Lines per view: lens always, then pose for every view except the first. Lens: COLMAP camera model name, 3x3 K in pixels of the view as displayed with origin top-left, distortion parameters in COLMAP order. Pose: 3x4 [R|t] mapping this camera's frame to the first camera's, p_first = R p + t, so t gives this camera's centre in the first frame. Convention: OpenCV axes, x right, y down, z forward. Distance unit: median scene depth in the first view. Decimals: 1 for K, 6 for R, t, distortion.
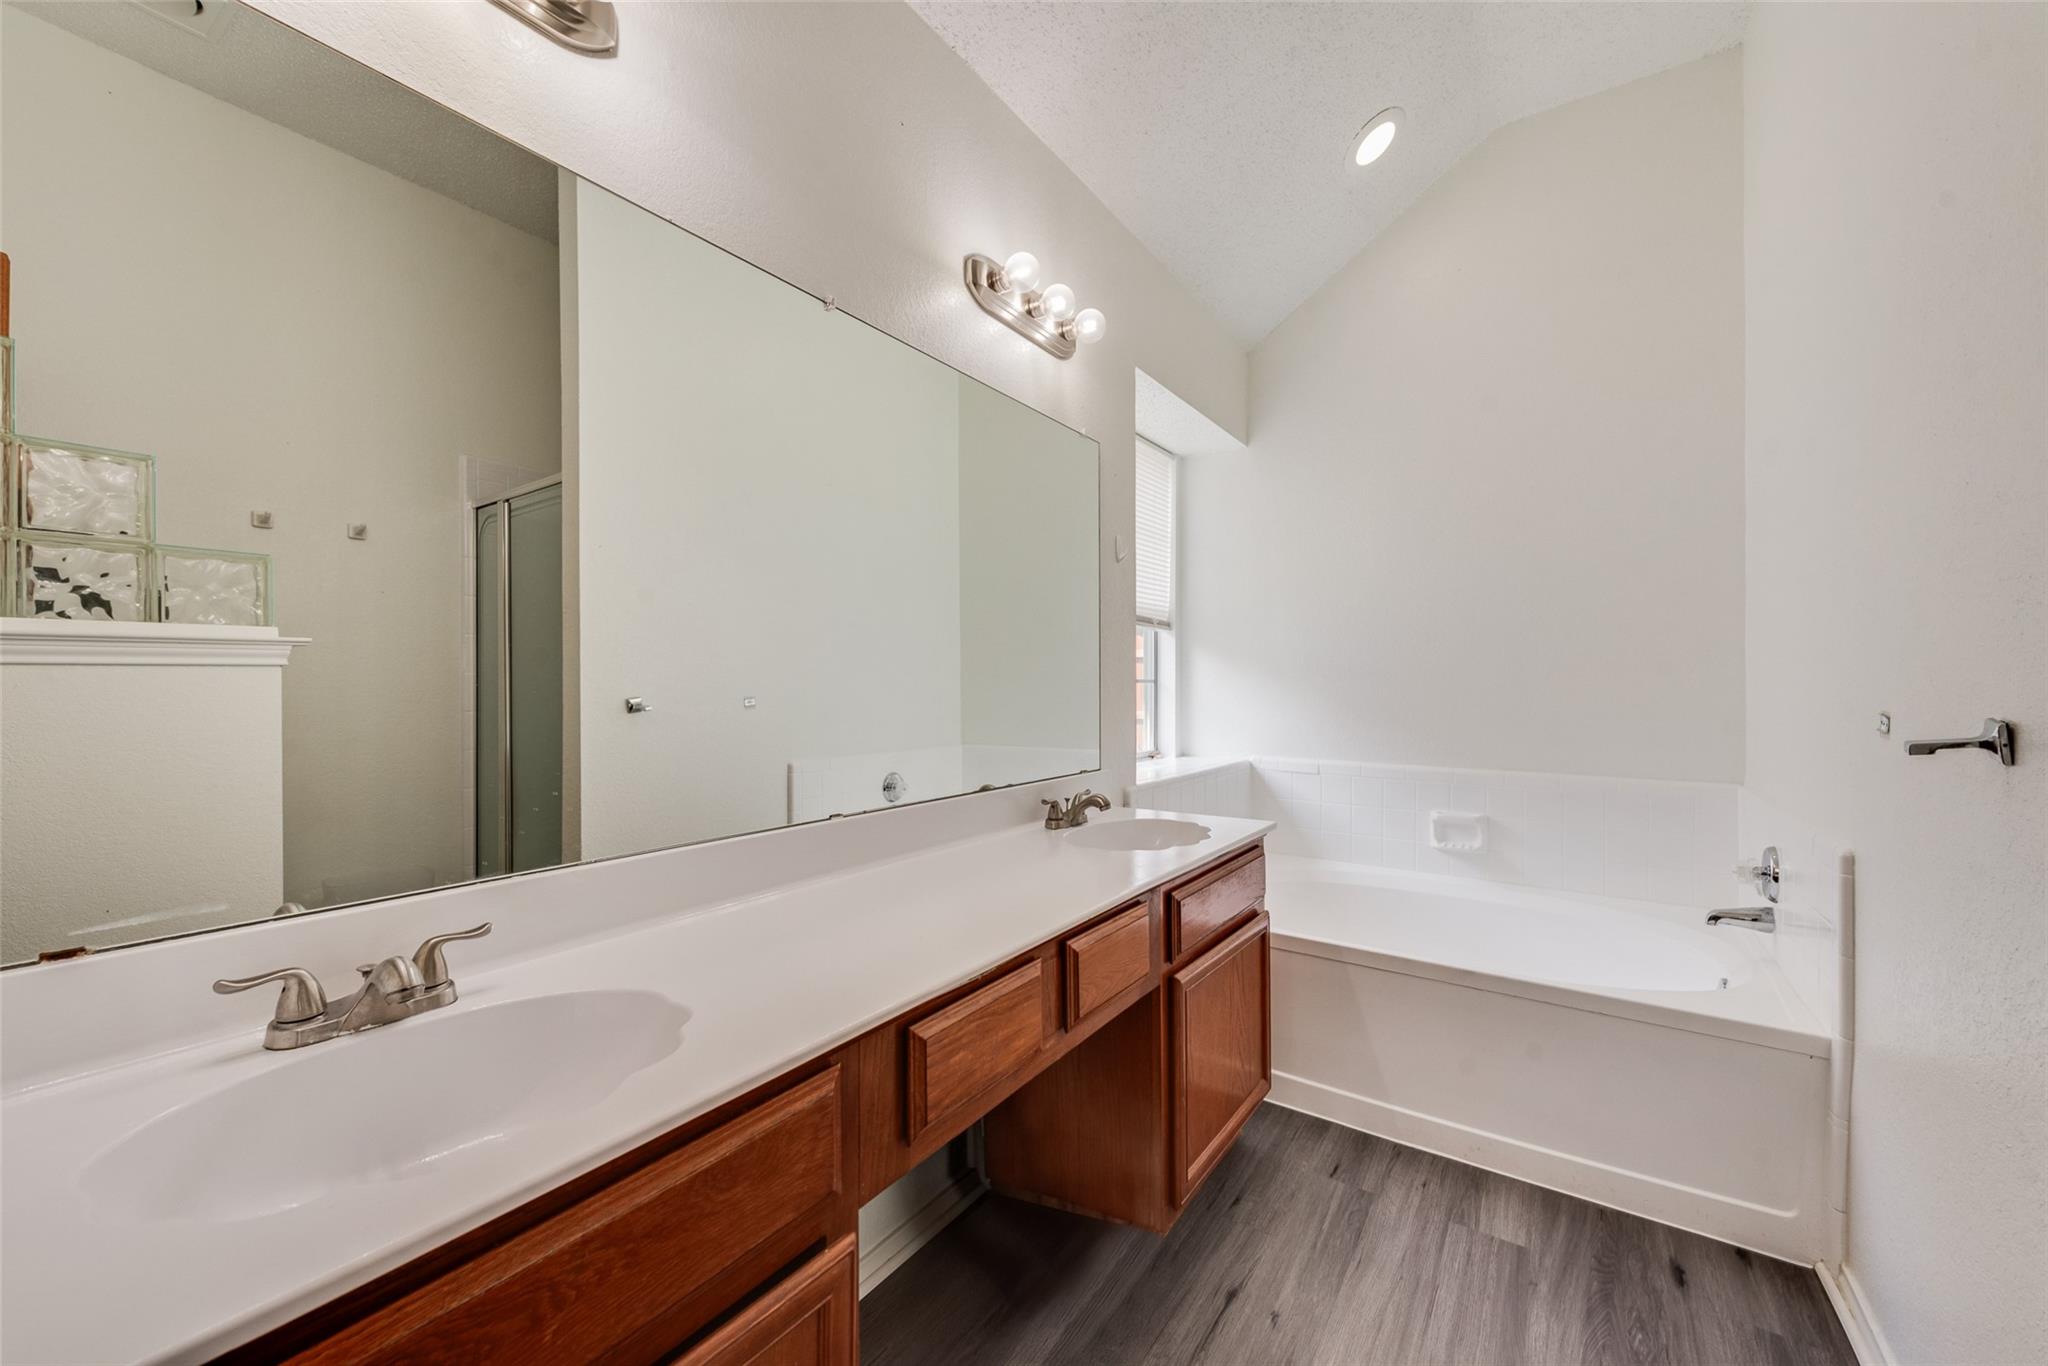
lens RADIAL K [[798.1, 0, 1010.0], [0, 798.1, 676.3], [0, 0, 1]] dist [0.009448, -0.002983]
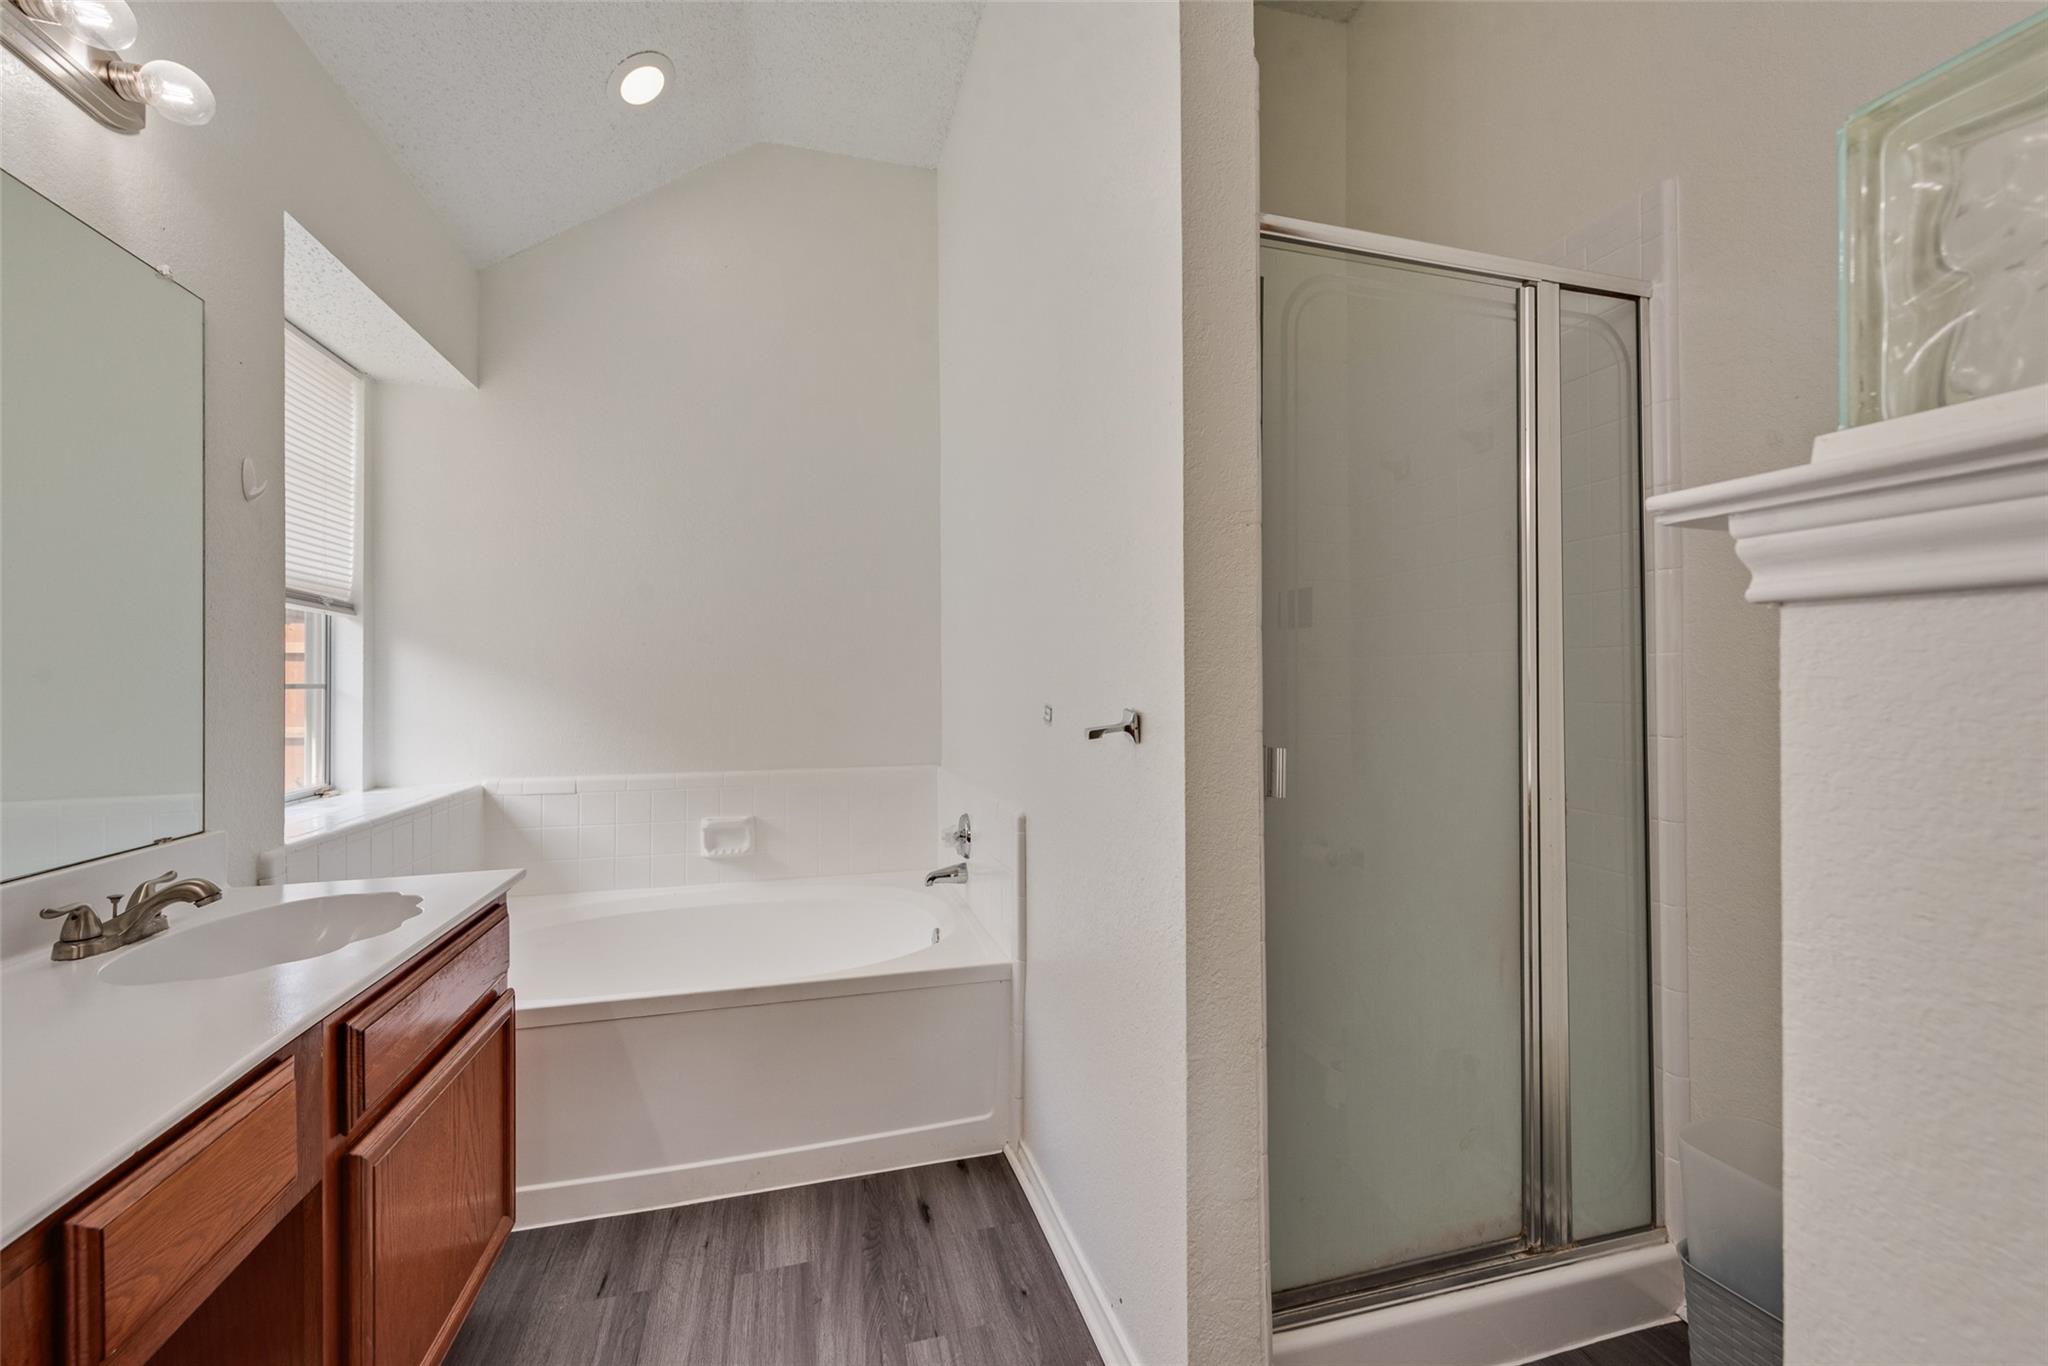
lens RADIAL K [[798.1, 0, 1013.7], [0, 798.1, 671.4], [0, 0, 1]] dist [0.009448, -0.002983]
pose [[0.635150, 0.003302, 0.772382, 0.037076], [0.002678, 0.999975, -0.006477, -0.000912], [-0.772384, 0.006182, 0.635125, 0.151406]]
